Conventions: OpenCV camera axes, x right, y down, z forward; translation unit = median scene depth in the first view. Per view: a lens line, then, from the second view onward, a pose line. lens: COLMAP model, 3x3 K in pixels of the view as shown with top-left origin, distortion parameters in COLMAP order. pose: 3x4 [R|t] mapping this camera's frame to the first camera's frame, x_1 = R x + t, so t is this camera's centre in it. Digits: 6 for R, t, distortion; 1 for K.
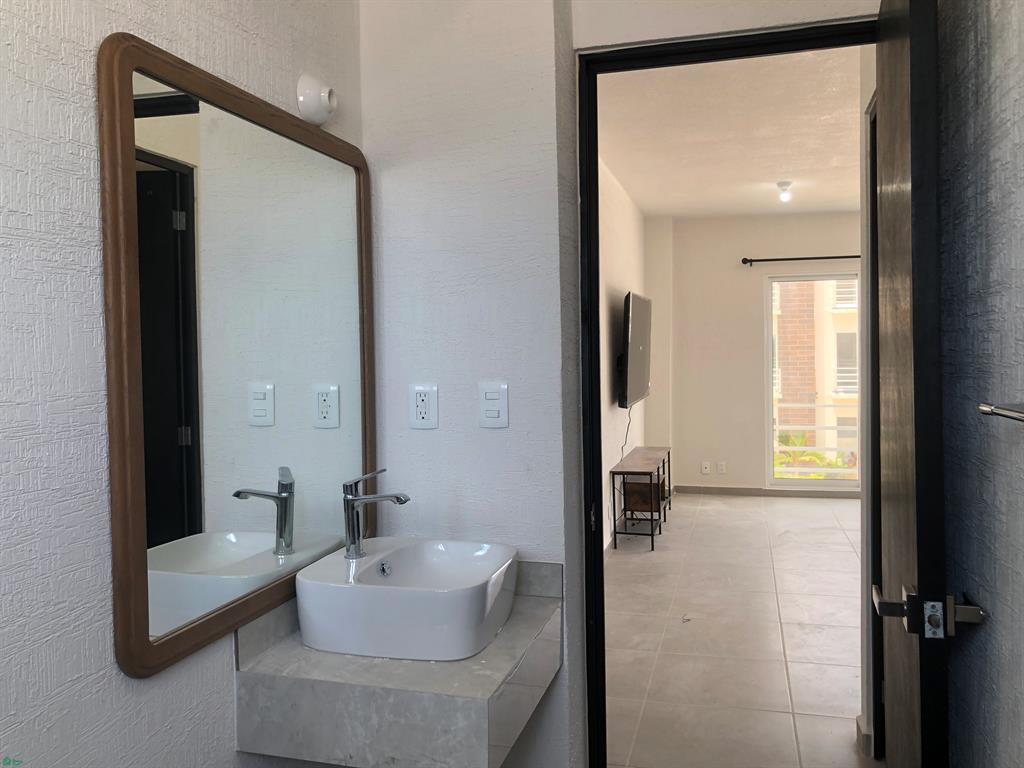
lens RADIAL K [[842.3, 0, 508.3], [0, 842.3, 370.4], [0, 0, 1]] dist [0.010206, -0.003053]
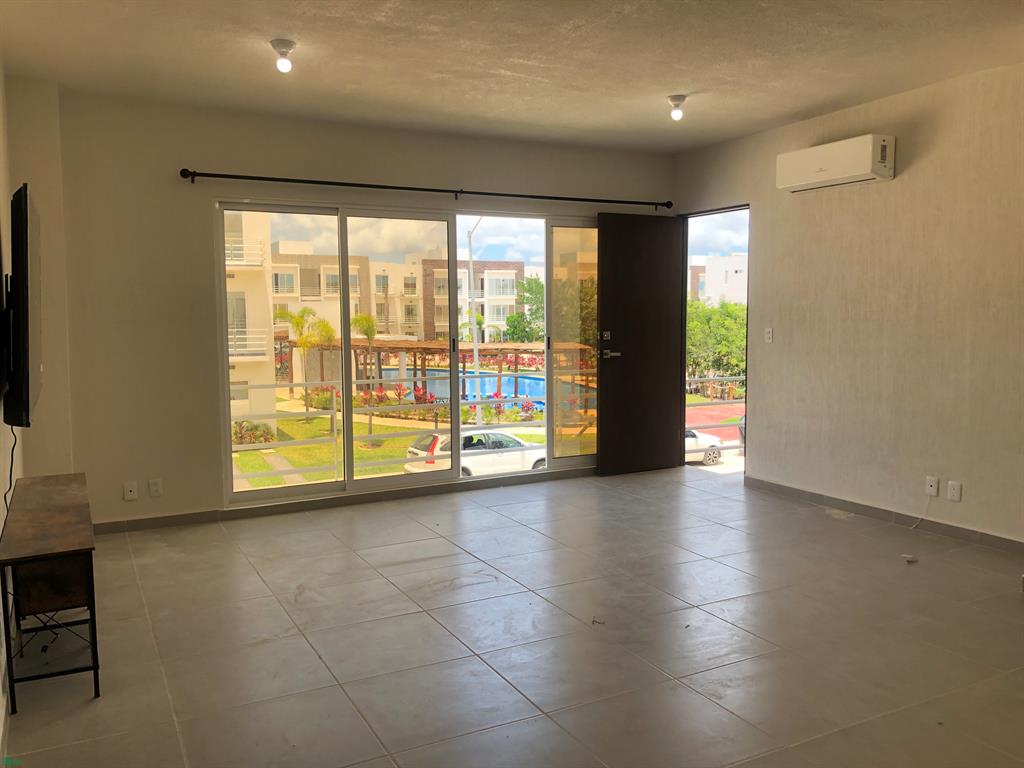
lens RADIAL K [[842.3, 0, 508.3], [0, 842.3, 370.4], [0, 0, 1]] dist [0.010206, -0.003053]
pose [[0.729516, -0.045059, 0.682478, 0.008388], [0.012428, 0.998536, 0.052641, -0.008005], [-0.683851, -0.029920, 0.729008, 0.359365]]
